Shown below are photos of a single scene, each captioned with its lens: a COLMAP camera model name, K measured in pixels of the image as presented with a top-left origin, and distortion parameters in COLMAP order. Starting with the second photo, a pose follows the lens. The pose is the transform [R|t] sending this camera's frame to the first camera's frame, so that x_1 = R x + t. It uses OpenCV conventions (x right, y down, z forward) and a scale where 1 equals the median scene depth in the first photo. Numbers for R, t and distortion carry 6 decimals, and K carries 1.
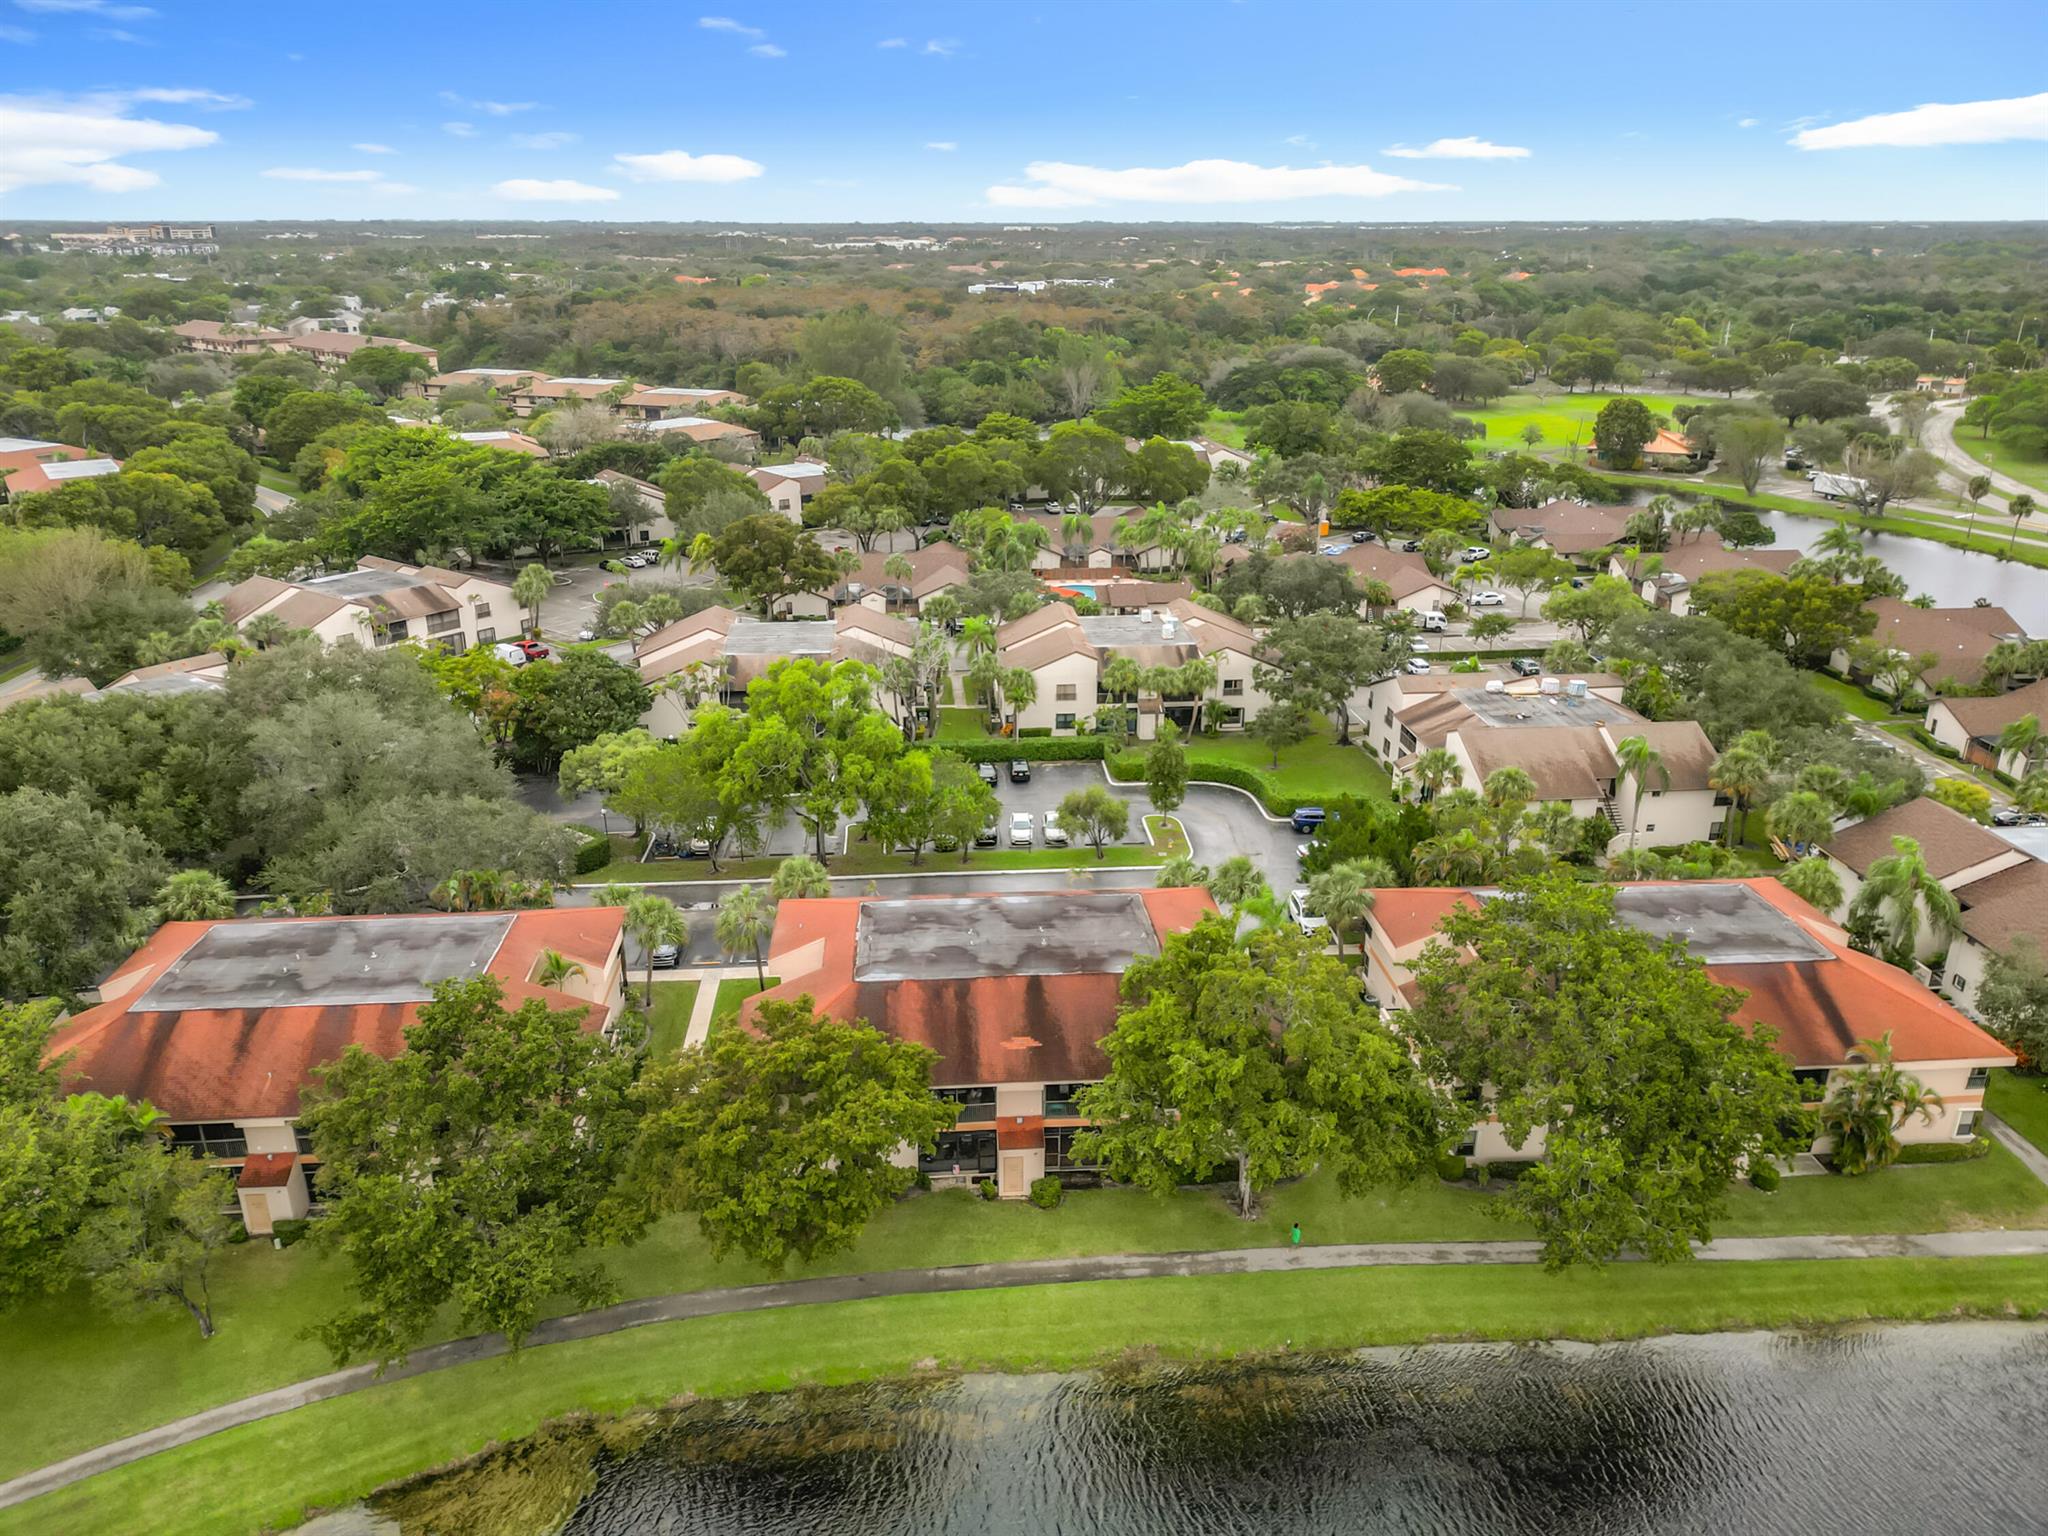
lens RADIAL K [[1440.6, 0, 1023.7], [0, 1440.6, 748.2], [0, 0, 1]] dist [0.068440, -0.095506]
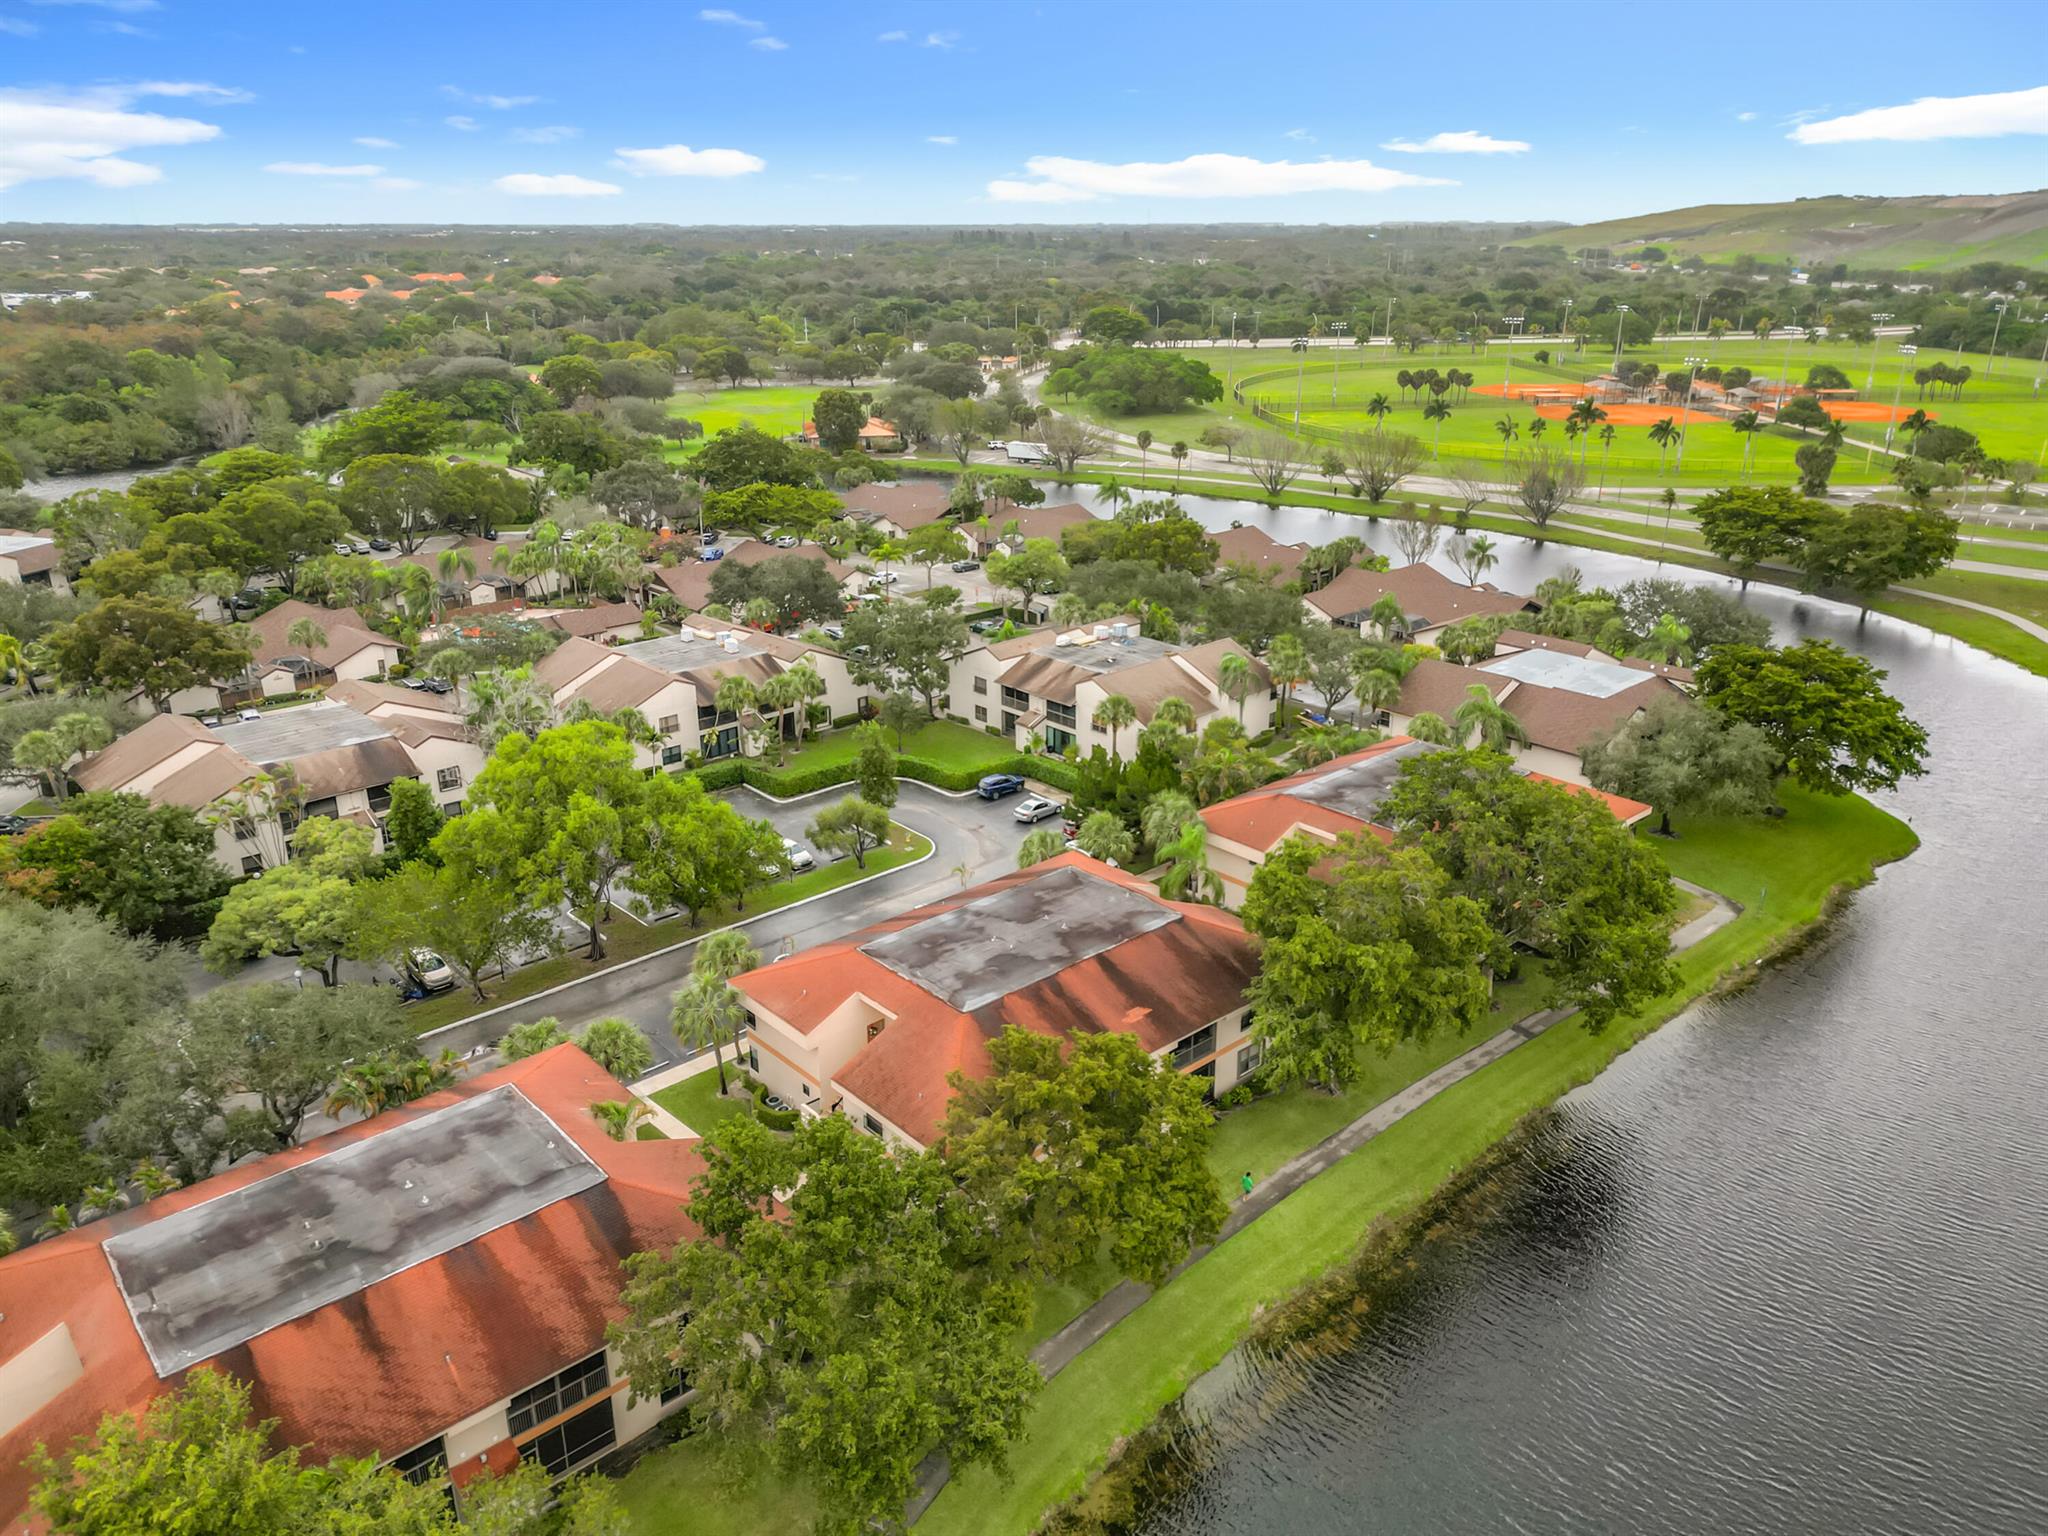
lens RADIAL K [[1432.5, 0, 1024.0], [0, 1432.5, 768.0], [0, 0, 1]] dist [0.070795, -0.068797]
pose [[0.795939, -0.218050, 0.564743, -0.376582], [0.212010, 0.974202, 0.077340, -0.040757], [-0.567038, 0.058173, 0.821635, 0.113830]]
